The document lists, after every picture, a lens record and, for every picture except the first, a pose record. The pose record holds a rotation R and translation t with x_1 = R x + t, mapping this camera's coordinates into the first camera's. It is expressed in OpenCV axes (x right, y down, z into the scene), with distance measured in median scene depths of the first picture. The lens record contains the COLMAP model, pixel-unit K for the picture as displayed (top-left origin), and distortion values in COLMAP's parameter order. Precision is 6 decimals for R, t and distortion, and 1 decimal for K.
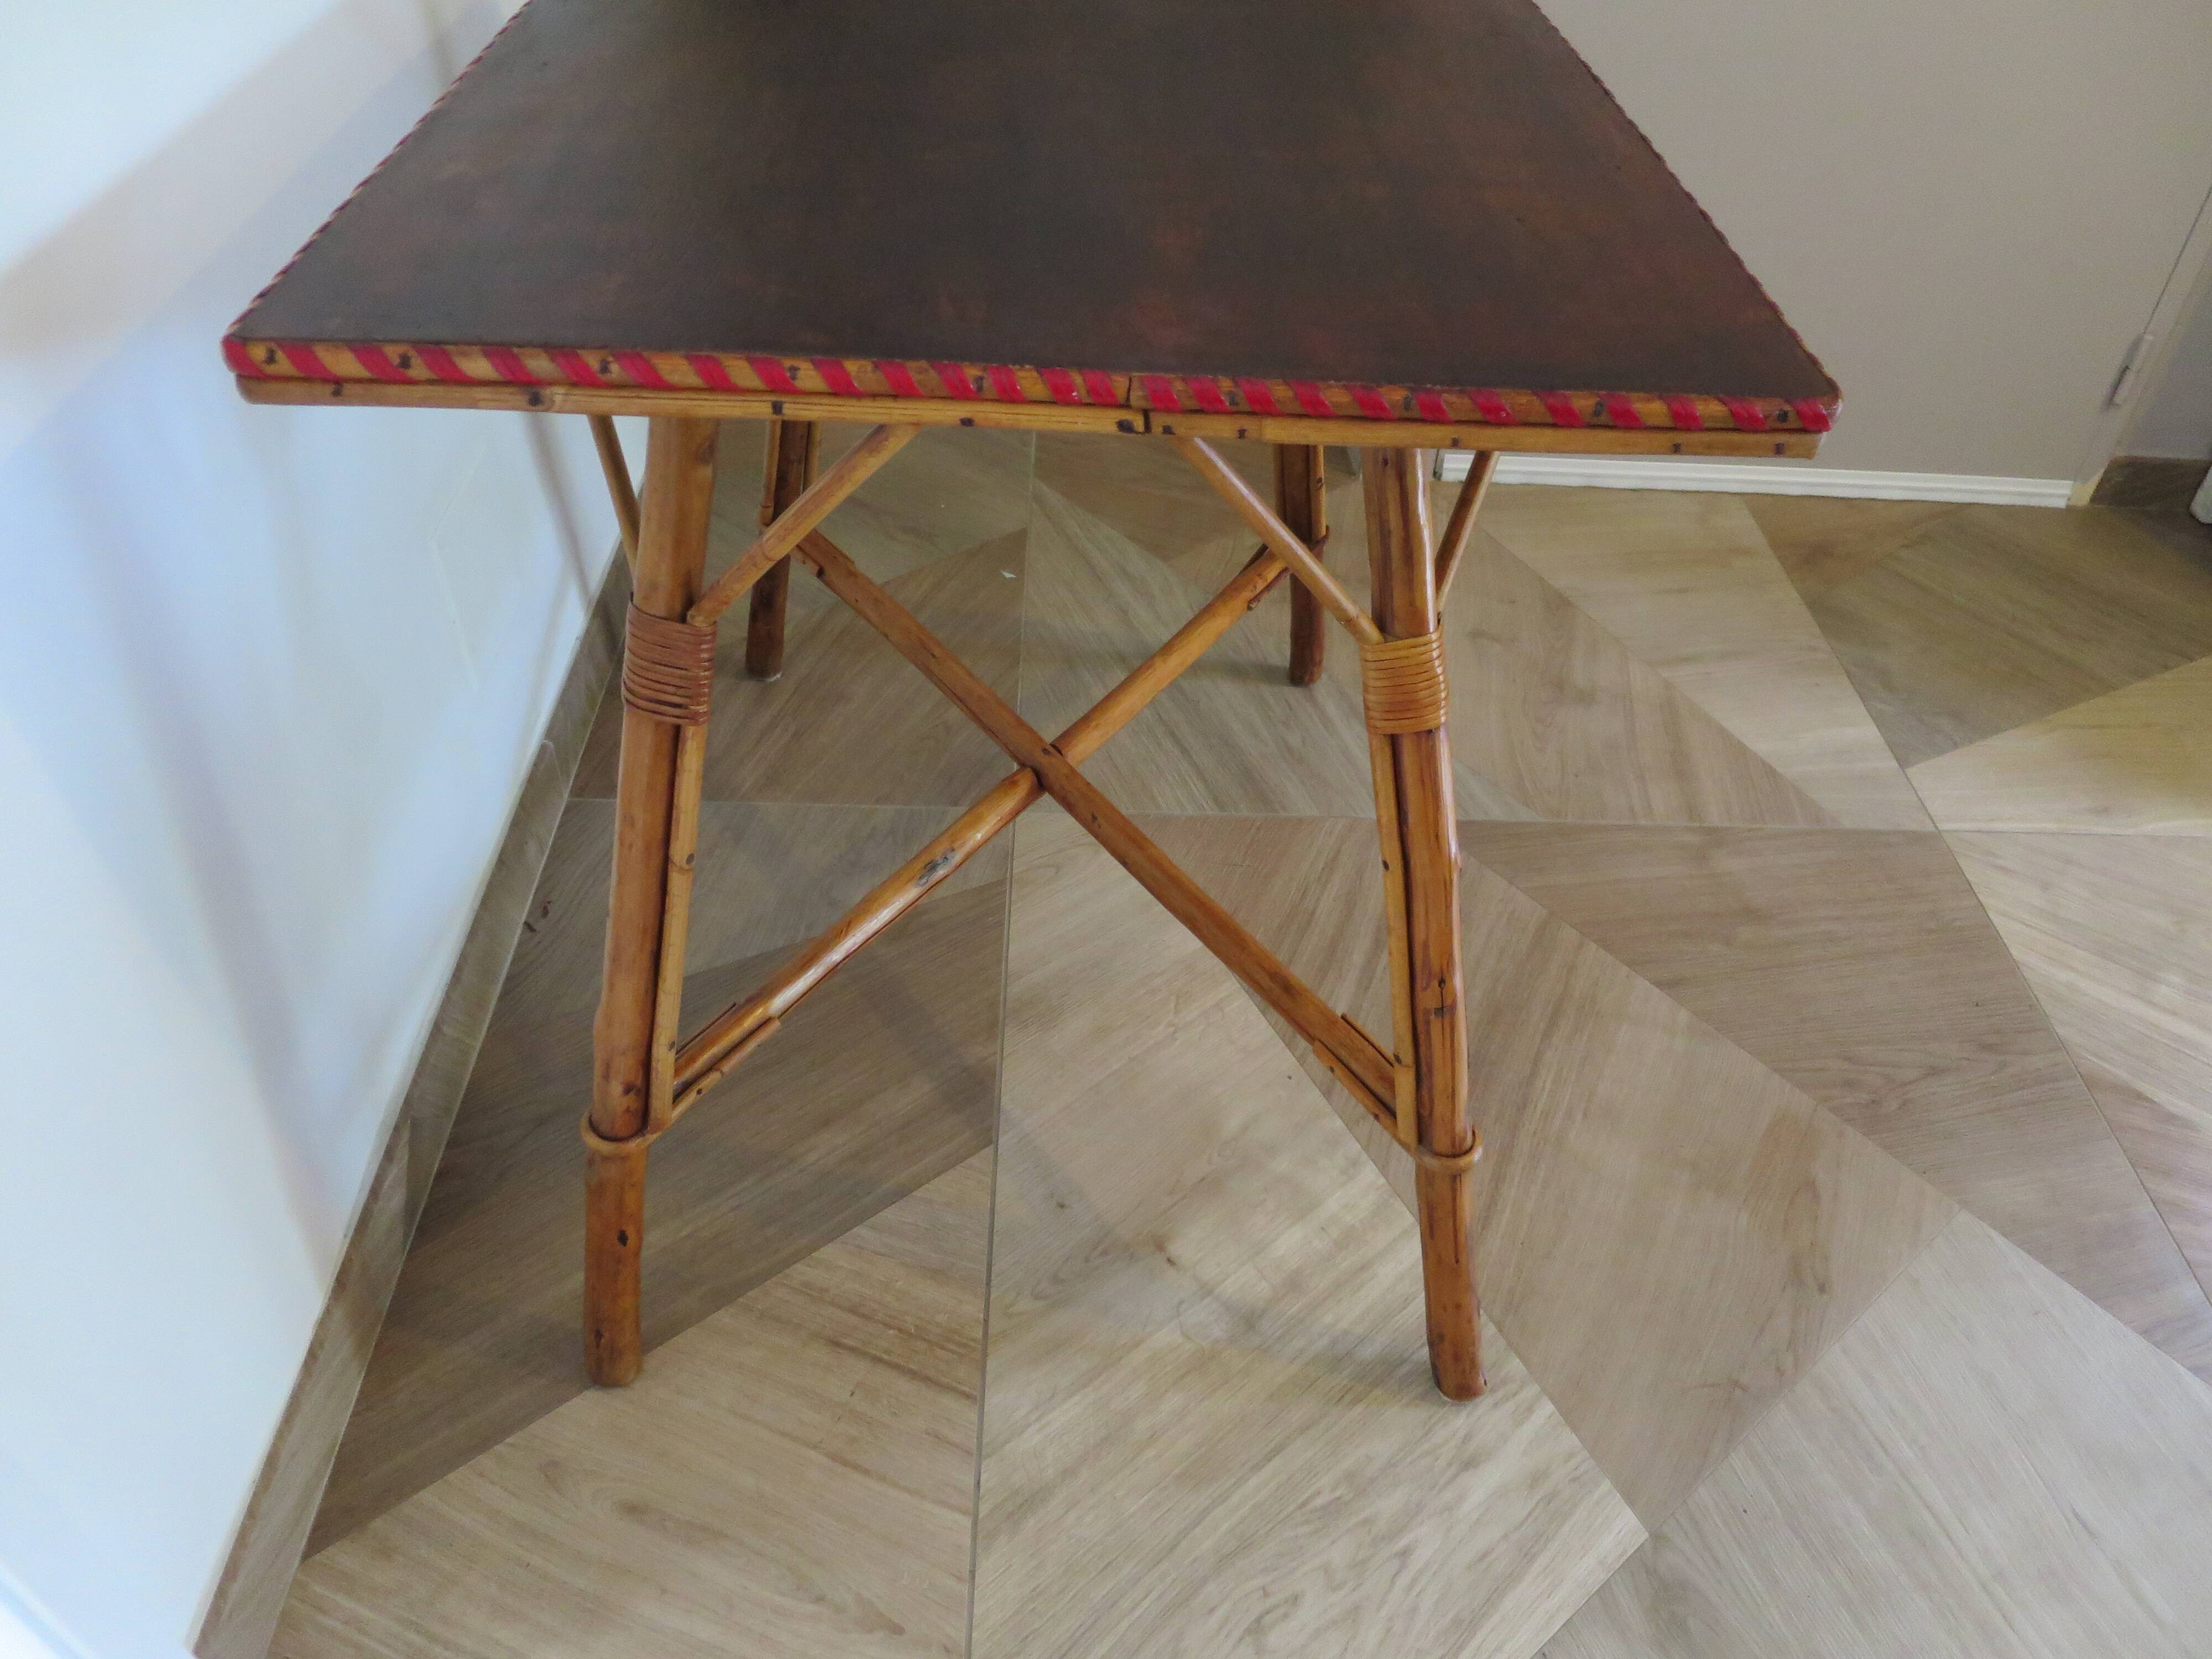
lens RADIAL K [[1592.1, 0, 1103.4], [0, 1592.1, 835.3], [0, 0, 1]] dist [-0.047324, 0.010938]
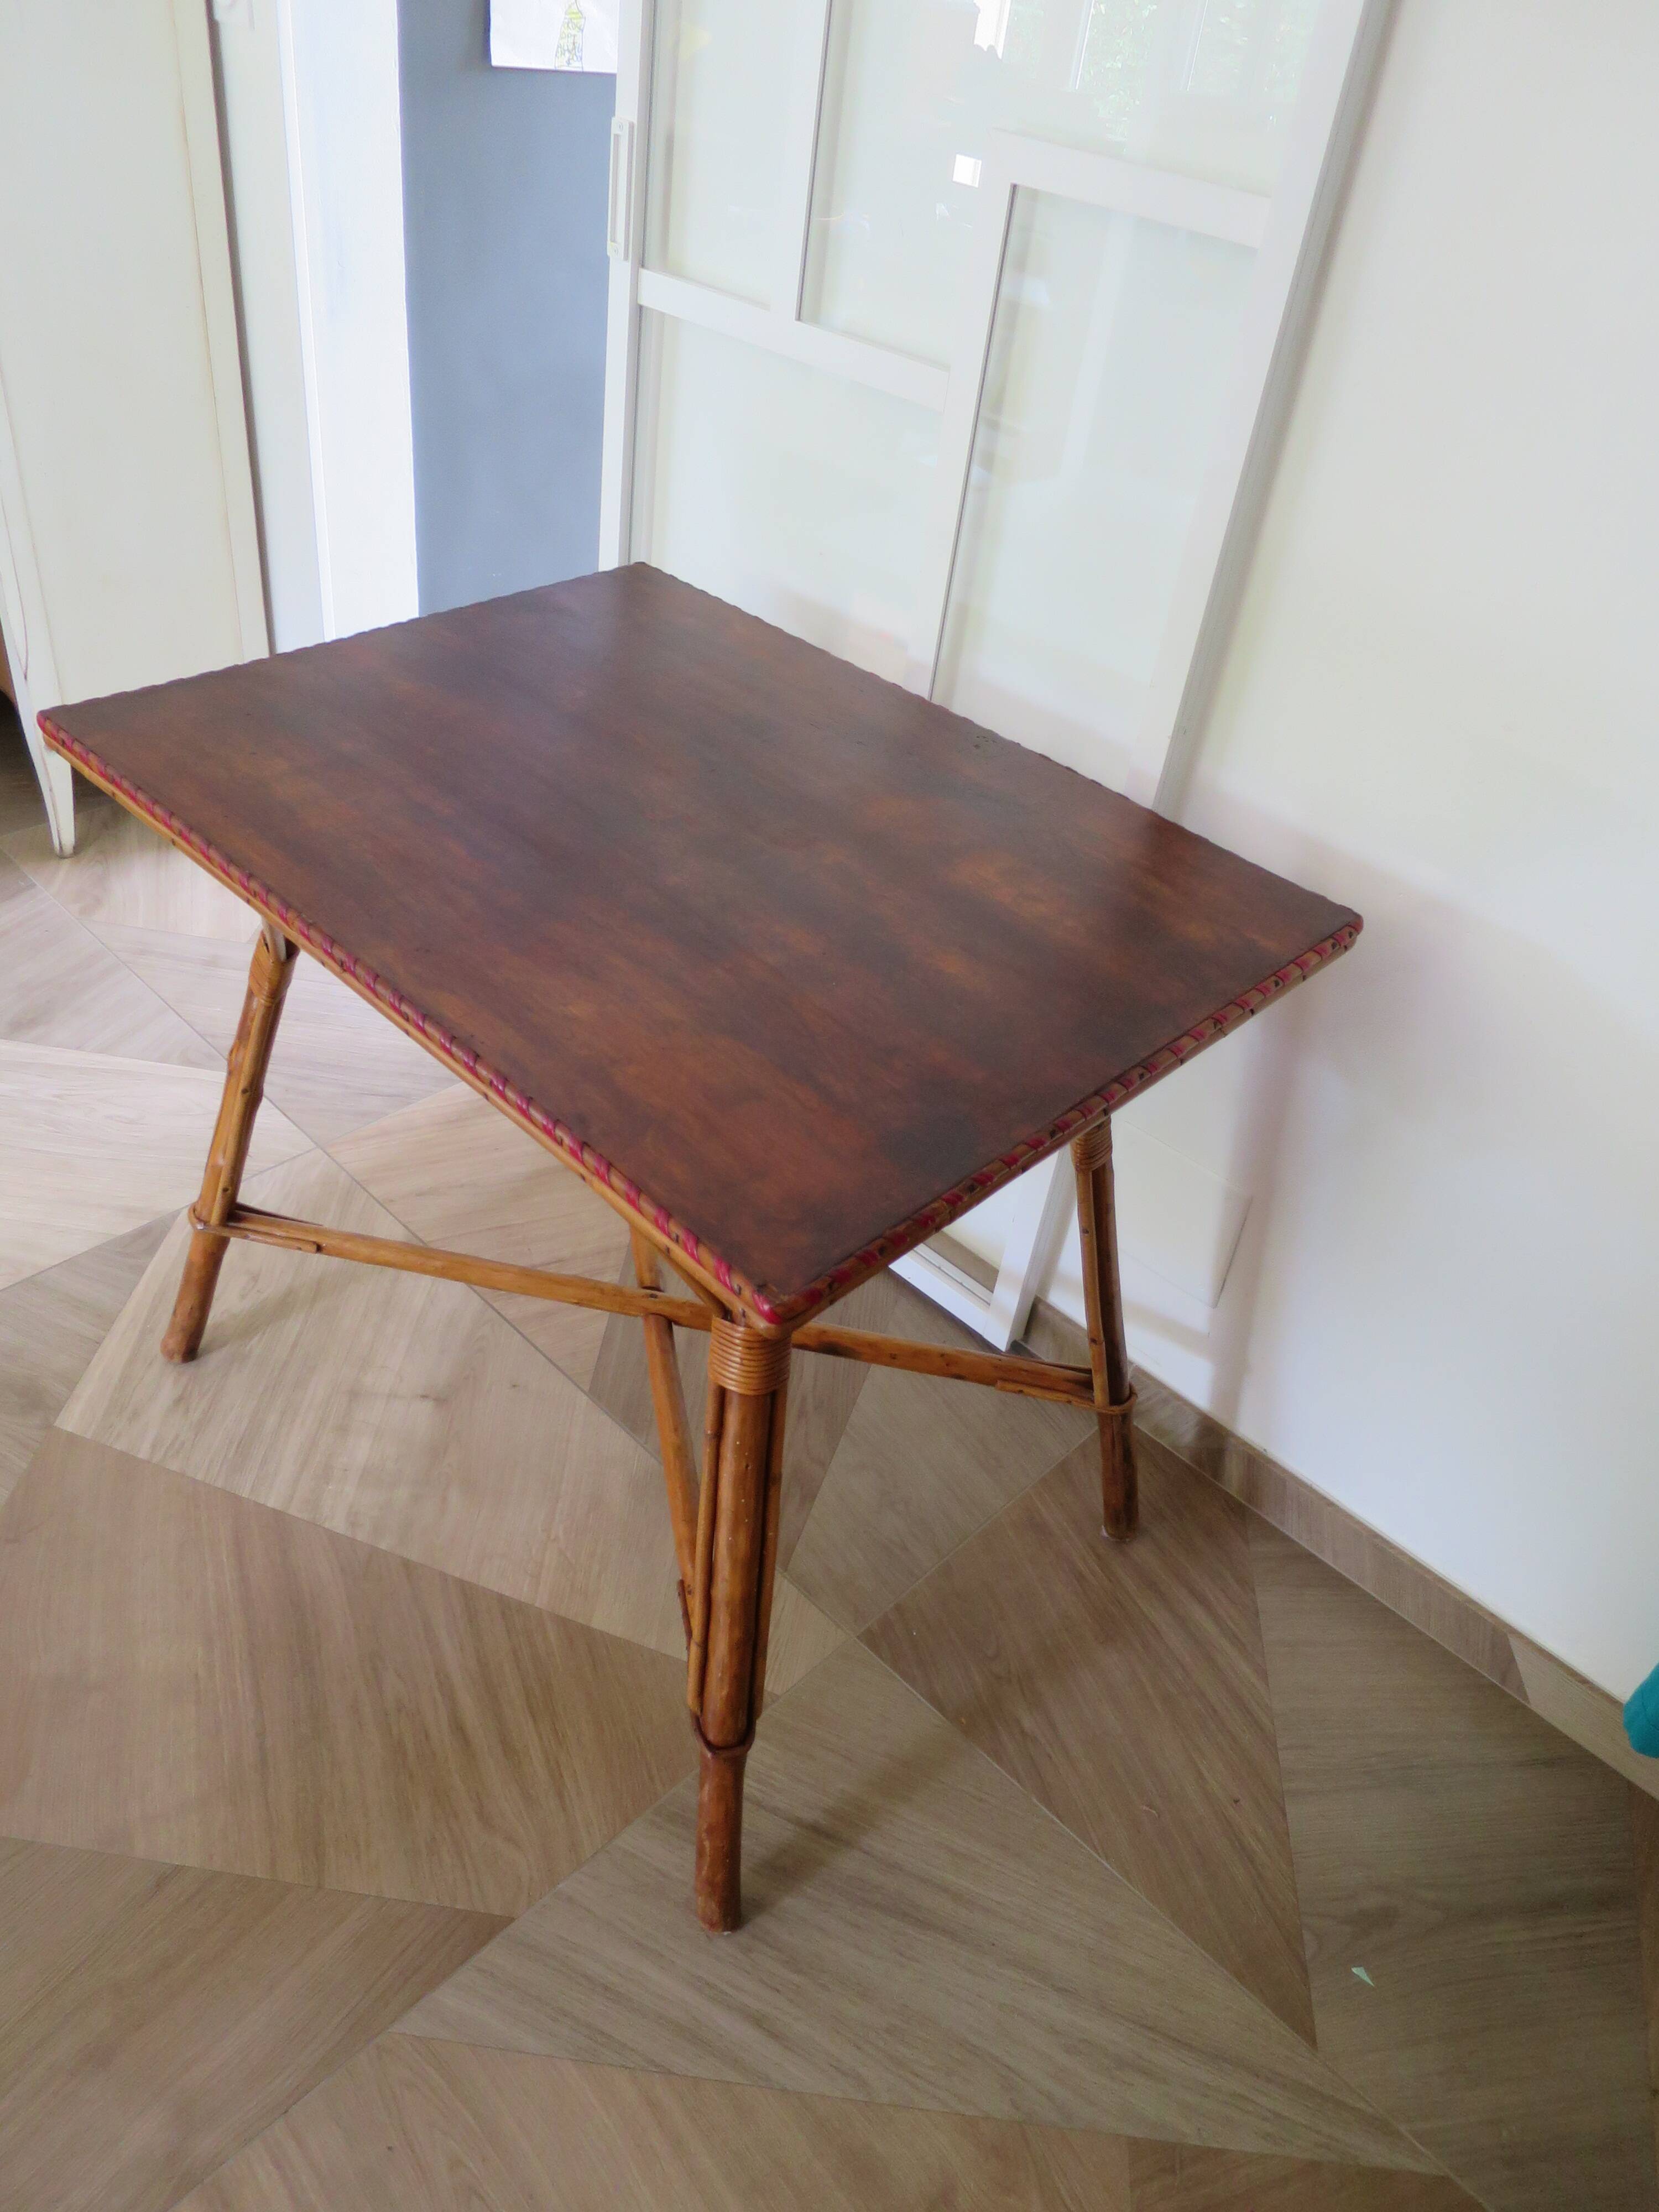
lens RADIAL K [[1592.1, 0, 829.5], [0, 1592.1, 1106.0], [0, 0, 1]] dist [-0.047324, 0.010938]
pose [[-0.689693, 0.350753, -0.633479, 0.575332], [-0.580473, 0.255165, 0.773267, -1.063853], [0.432867, 0.901035, 0.027617, 0.835182]]
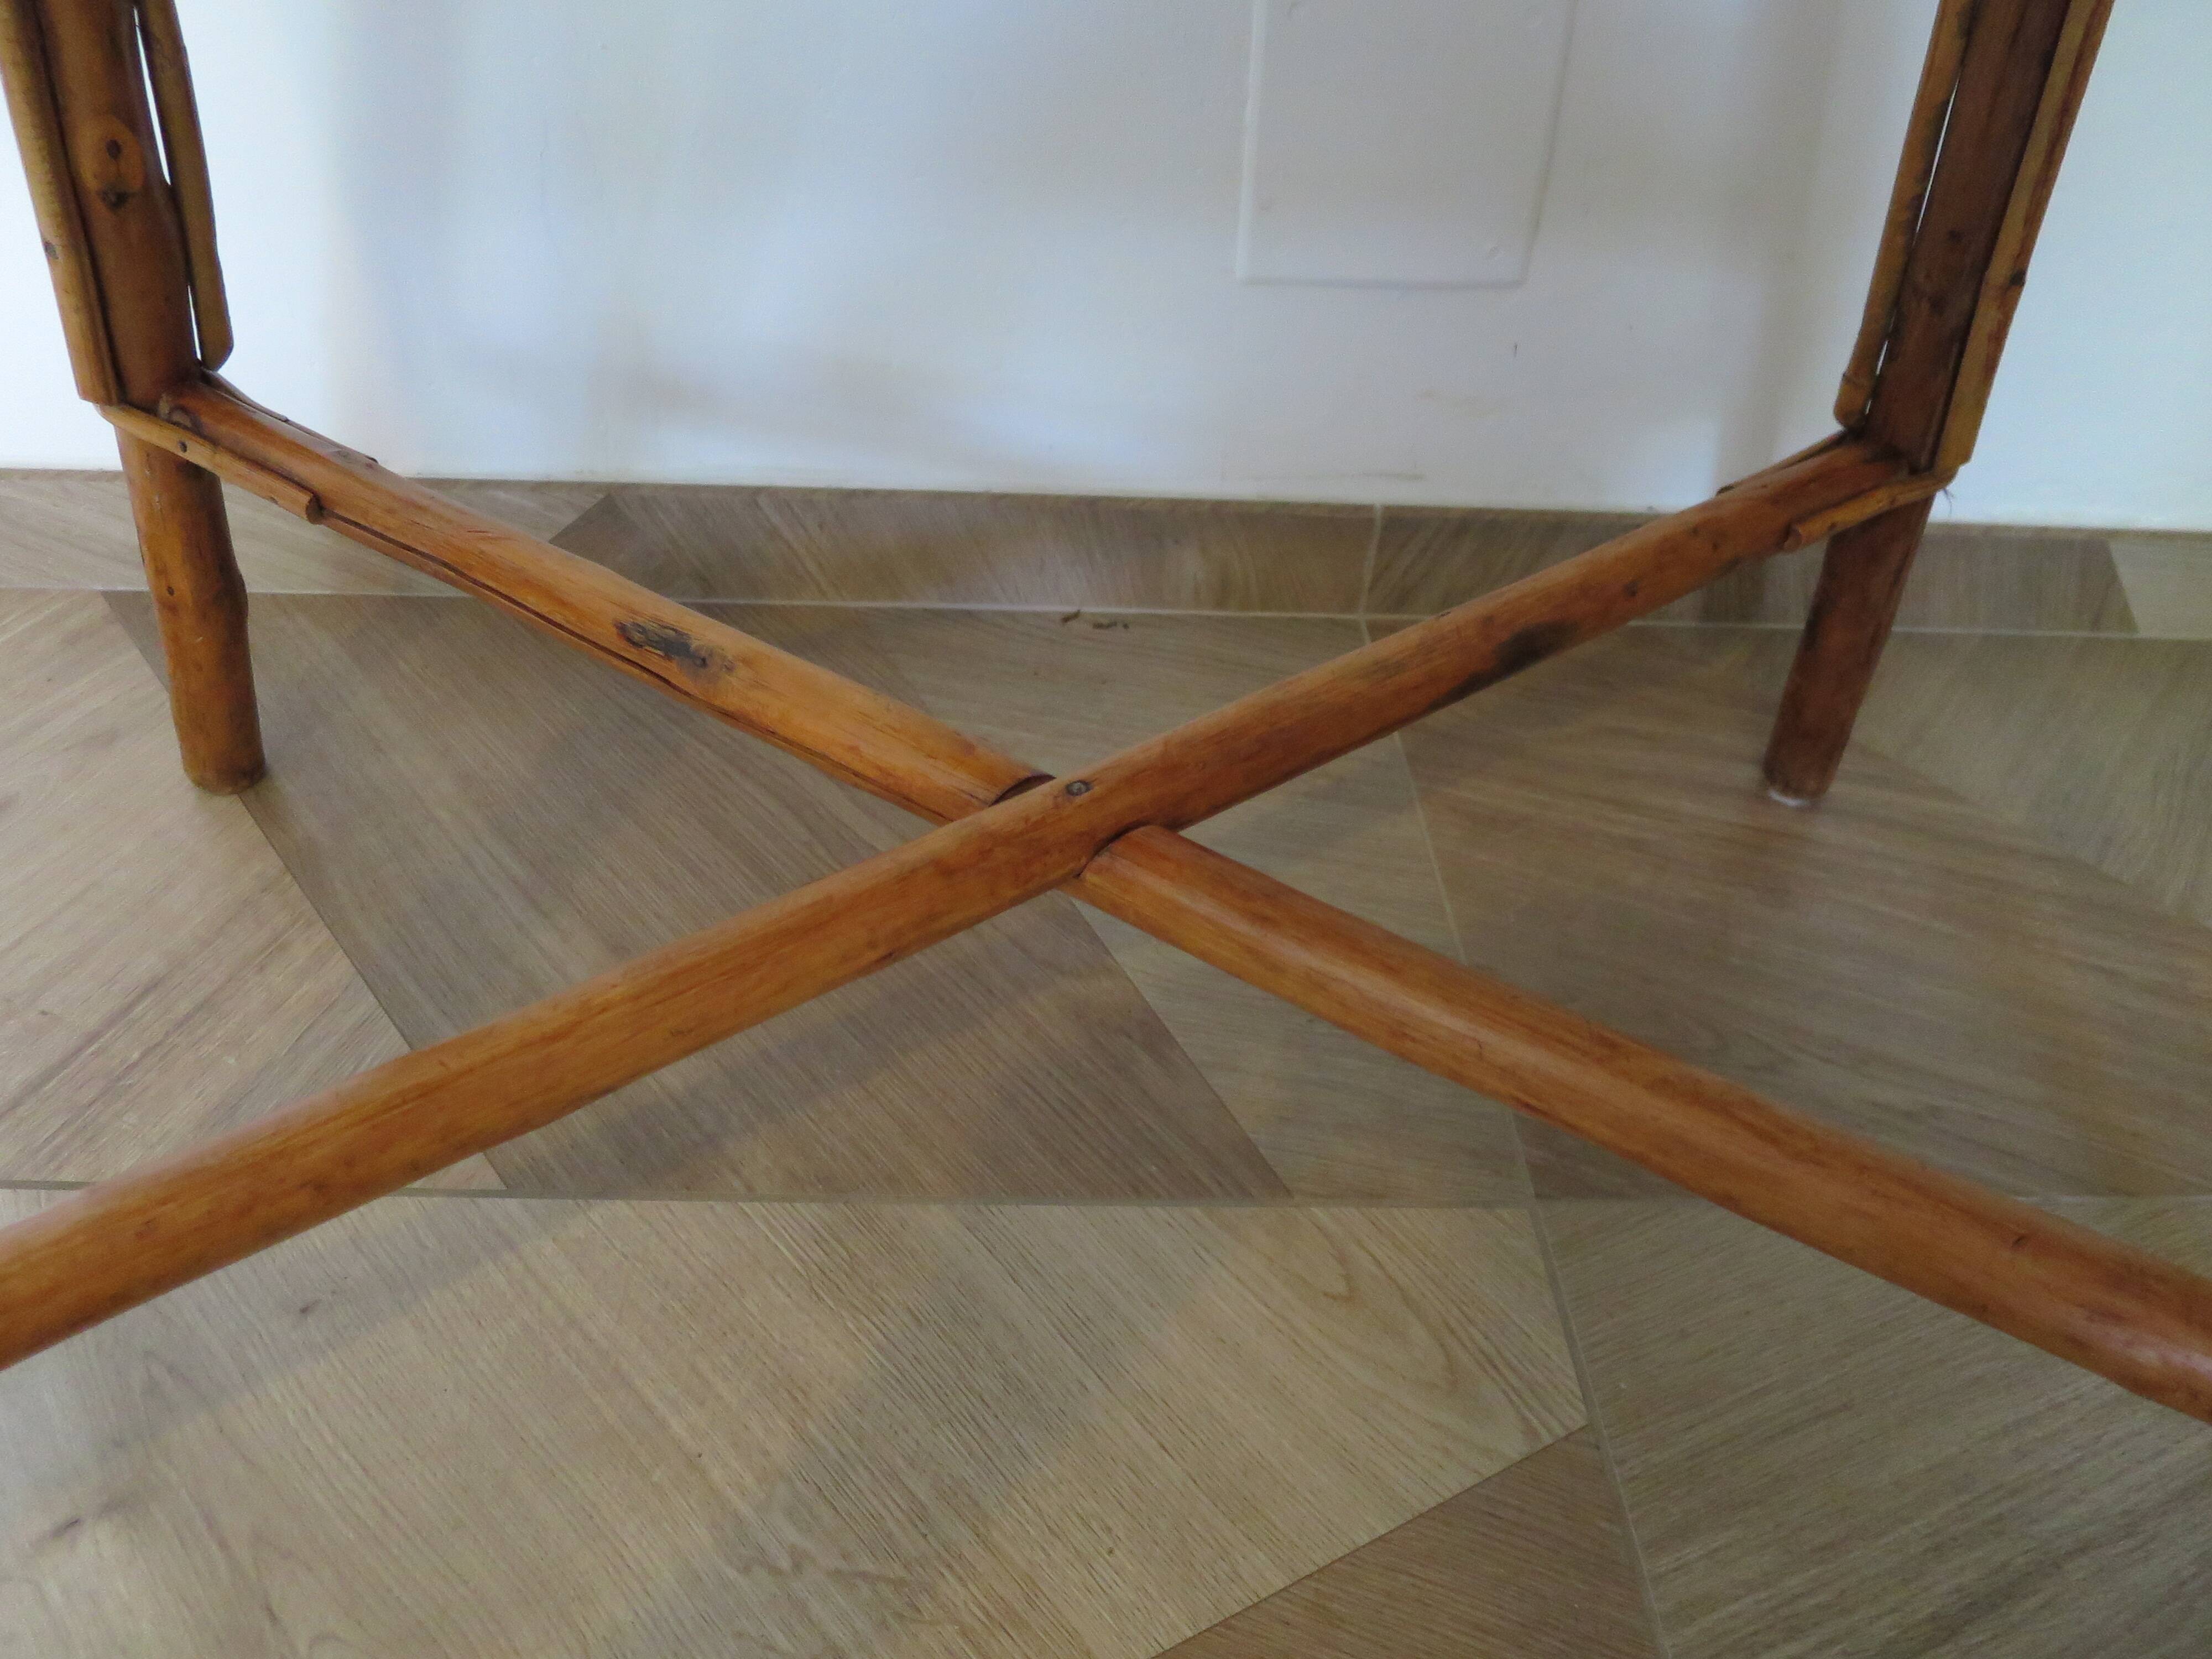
lens RADIAL K [[1614.8, 0, 1107.0], [0, 1614.8, 795.0], [0, 0, 1]] dist [-0.033110, -0.000245]
pose [[0.033140, 0.589113, -0.807371, 0.264967], [-0.709952, 0.582462, 0.395862, -0.203592], [0.703470, 0.560076, 0.437544, 0.852551]]
